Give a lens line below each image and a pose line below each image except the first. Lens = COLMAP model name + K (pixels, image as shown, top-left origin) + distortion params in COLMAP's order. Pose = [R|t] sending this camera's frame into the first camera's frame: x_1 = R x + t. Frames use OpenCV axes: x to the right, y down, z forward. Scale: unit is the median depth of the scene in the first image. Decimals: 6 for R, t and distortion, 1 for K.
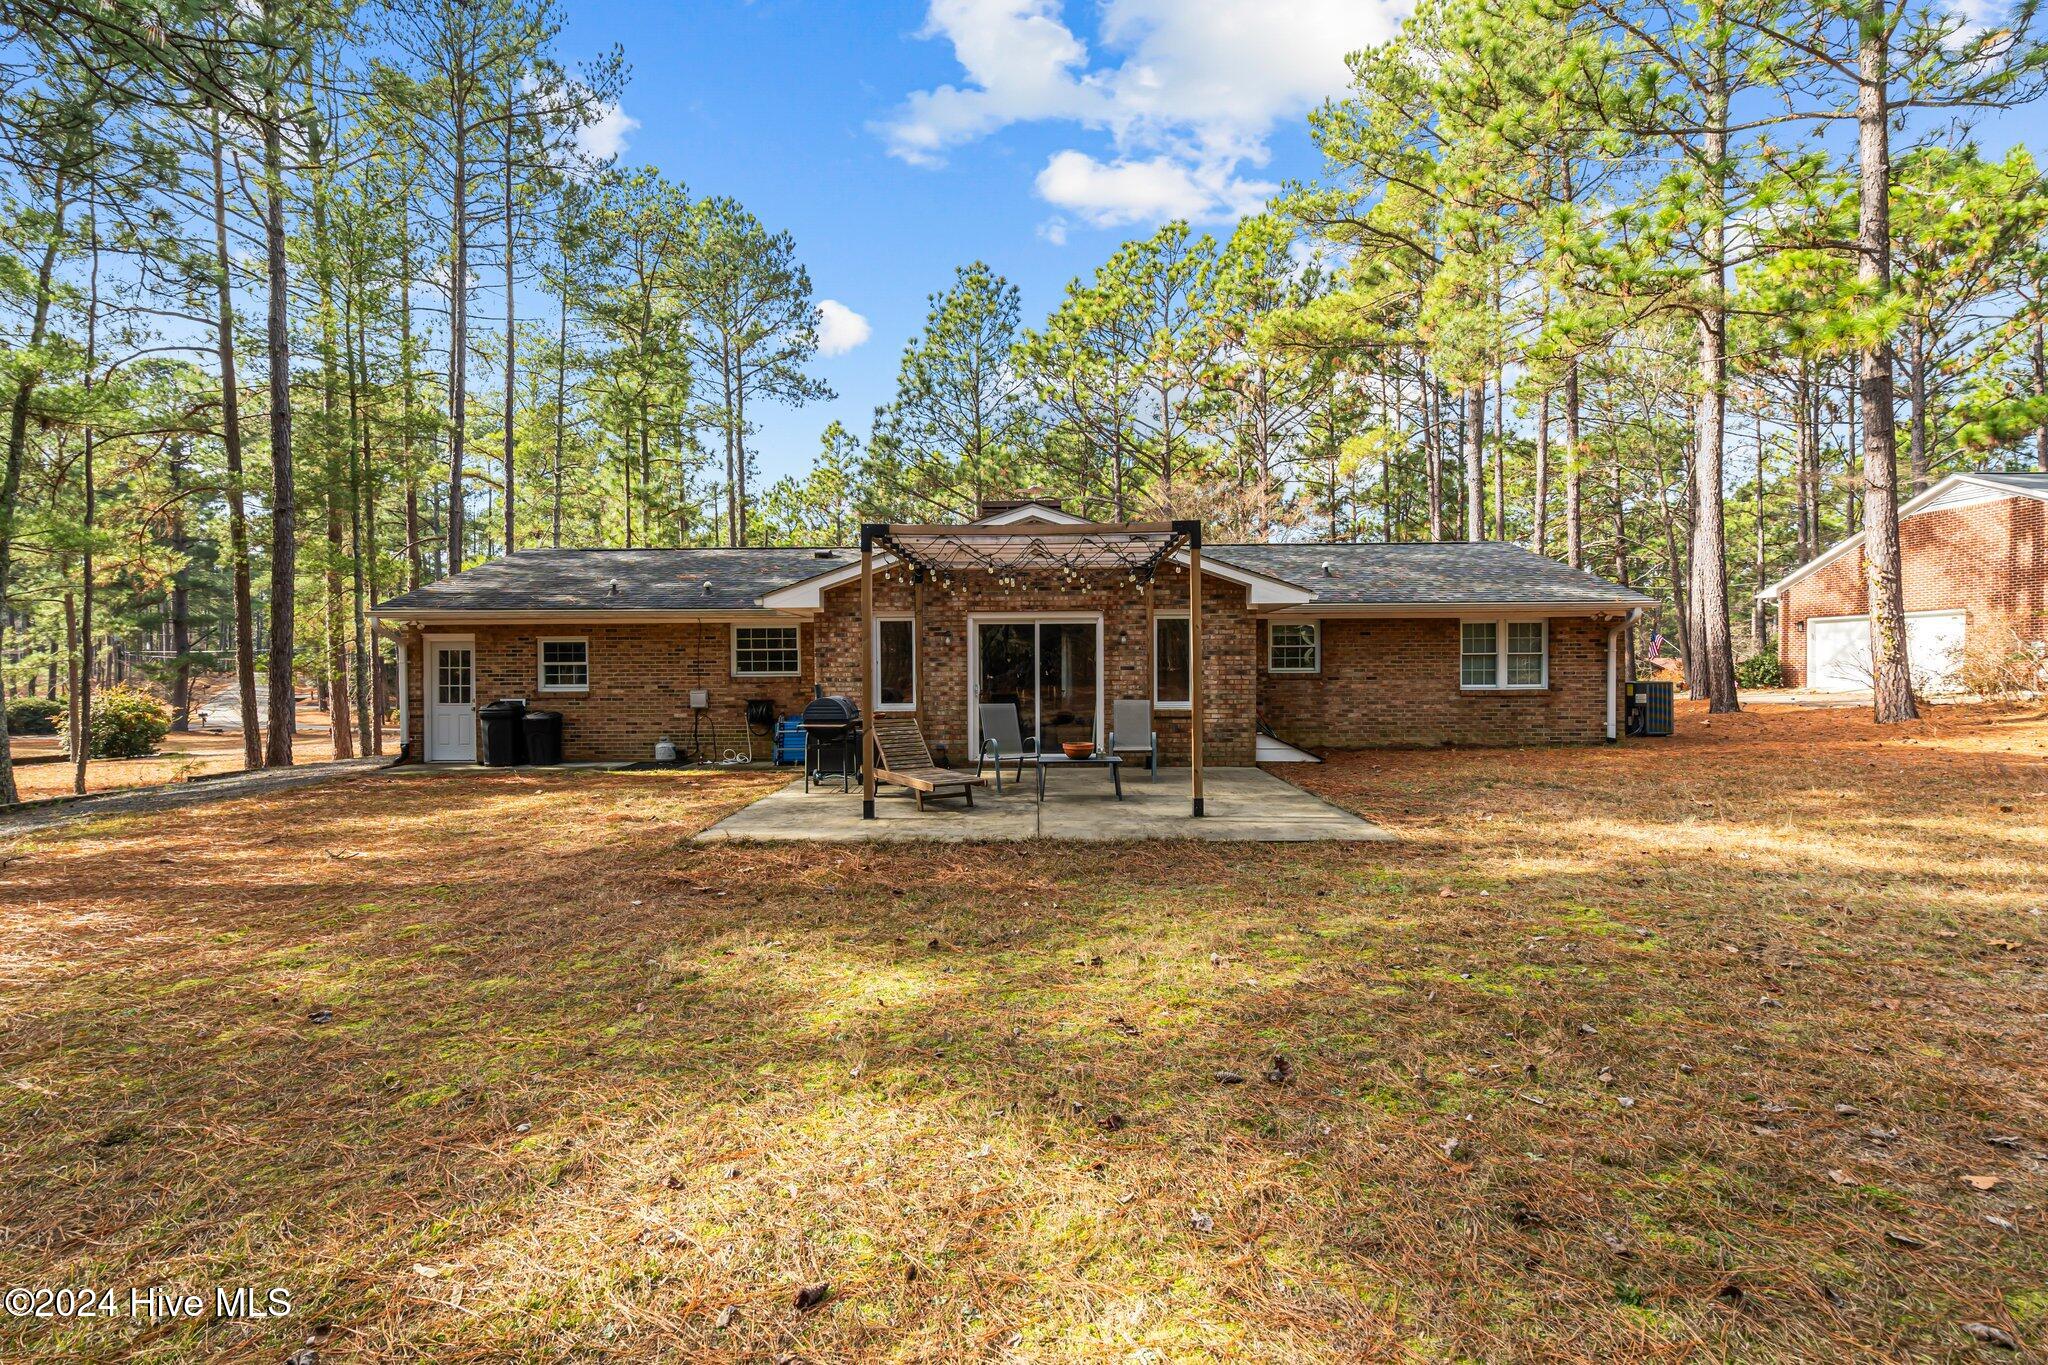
lens RADIAL K [[929.4, 0, 1012.3], [0, 929.4, 683.8], [0, 0, 1]] dist [-0.005255, 0.000030]
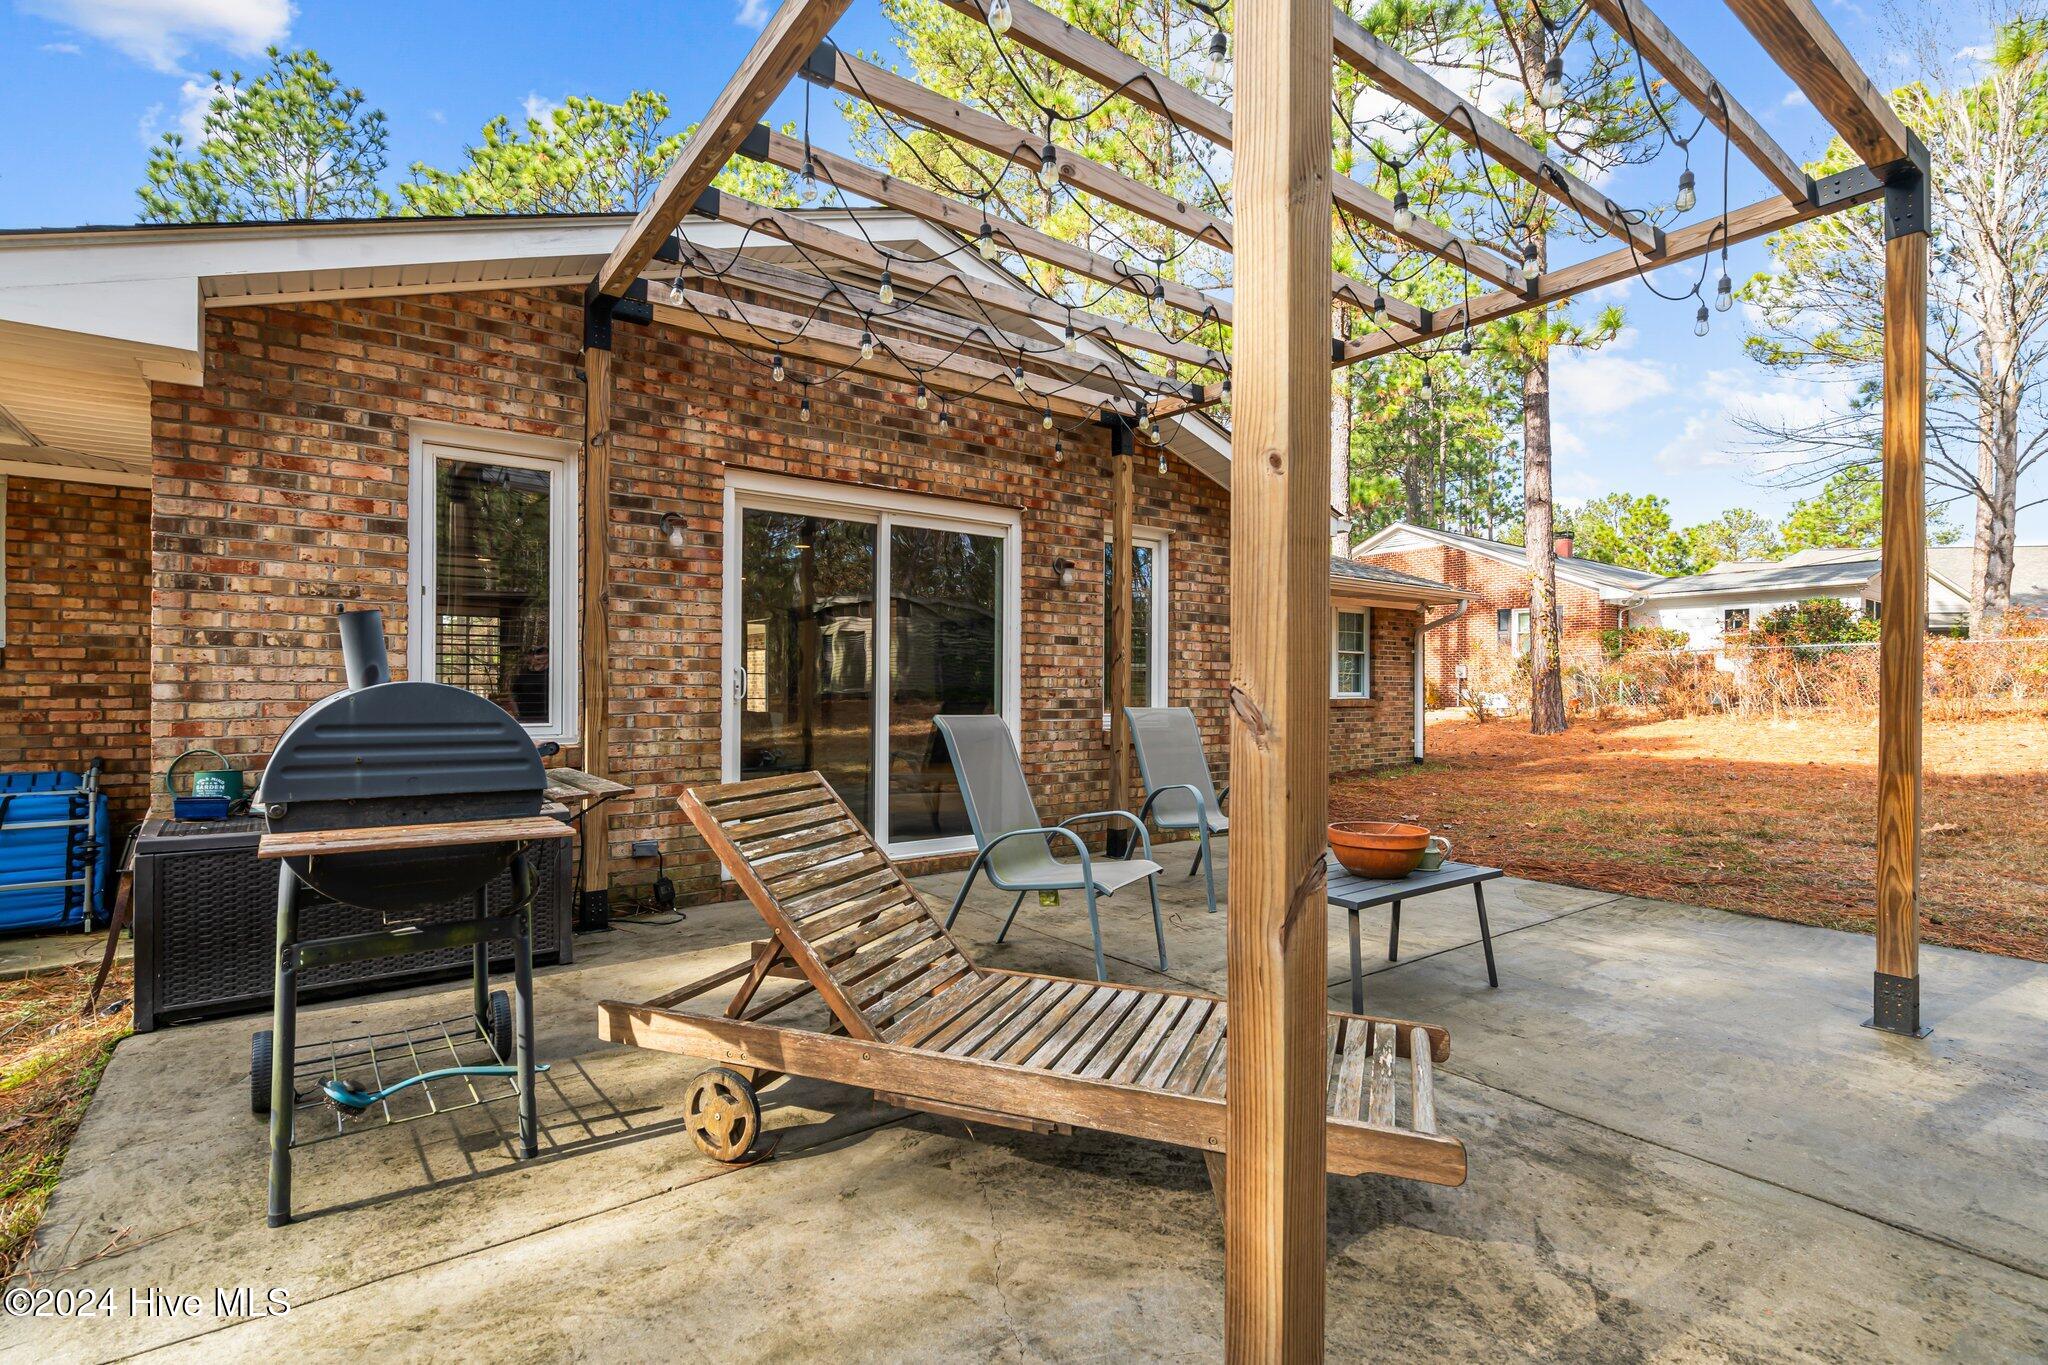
lens RADIAL K [[959.9, 0, 1019.0], [0, 959.9, 688.5], [0, 0, 1]] dist [-0.003834, 0.000767]
pose [[0.788384, 0.011253, 0.615080, -0.157597], [0.003963, 0.999719, -0.023371, 0.015045], [-0.615170, 0.020863, 0.788118, 0.541602]]
